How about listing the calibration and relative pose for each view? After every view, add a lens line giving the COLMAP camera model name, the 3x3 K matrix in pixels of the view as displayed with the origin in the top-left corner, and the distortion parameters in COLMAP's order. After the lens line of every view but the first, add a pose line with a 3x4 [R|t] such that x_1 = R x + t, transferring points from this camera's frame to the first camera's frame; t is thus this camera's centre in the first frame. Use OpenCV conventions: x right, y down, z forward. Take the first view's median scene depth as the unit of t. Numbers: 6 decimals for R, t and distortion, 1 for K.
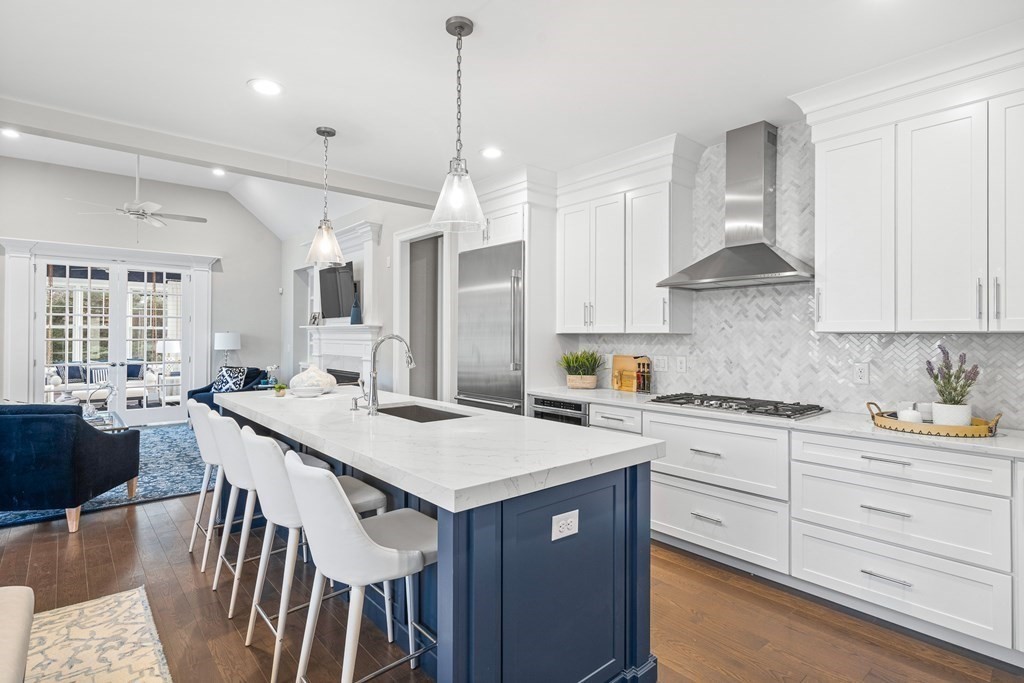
lens RADIAL K [[510.6, 0, 518.3], [0, 510.6, 336.1], [0, 0, 1]] dist [-0.001202, -0.000700]
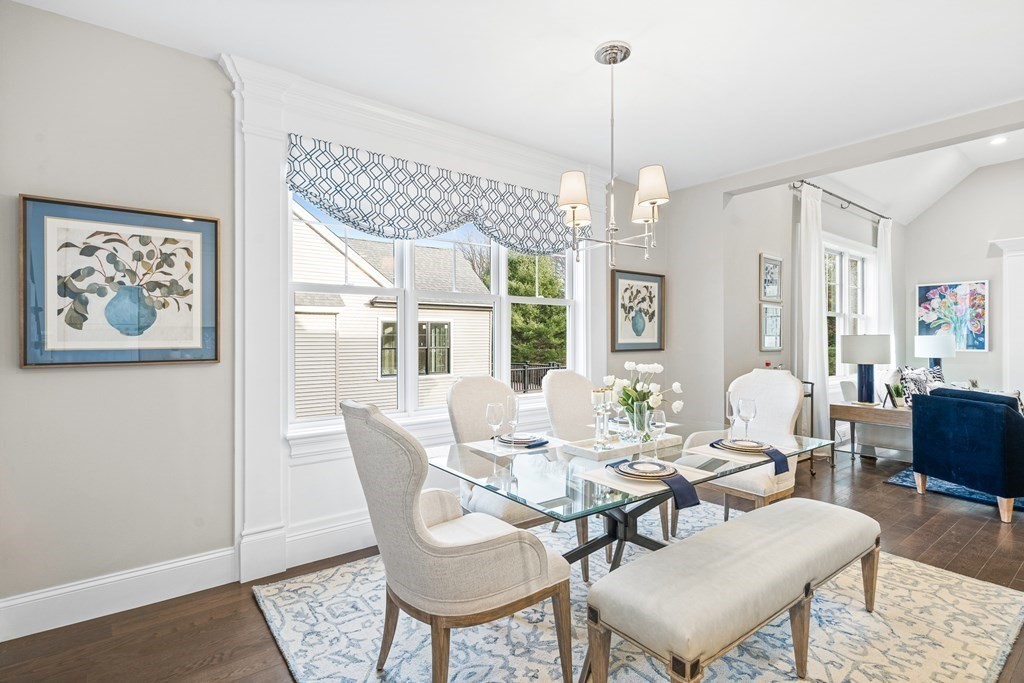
lens RADIAL K [[510.6, 0, 519.3], [0, 510.6, 339.0], [0, 0, 1]] dist [-0.001202, -0.000700]
pose [[-0.053140, -0.003479, -0.998581, 0.265529], [0.003125, 0.999988, -0.003650, 0.036135], [0.998582, -0.003315, -0.053128, 0.146329]]
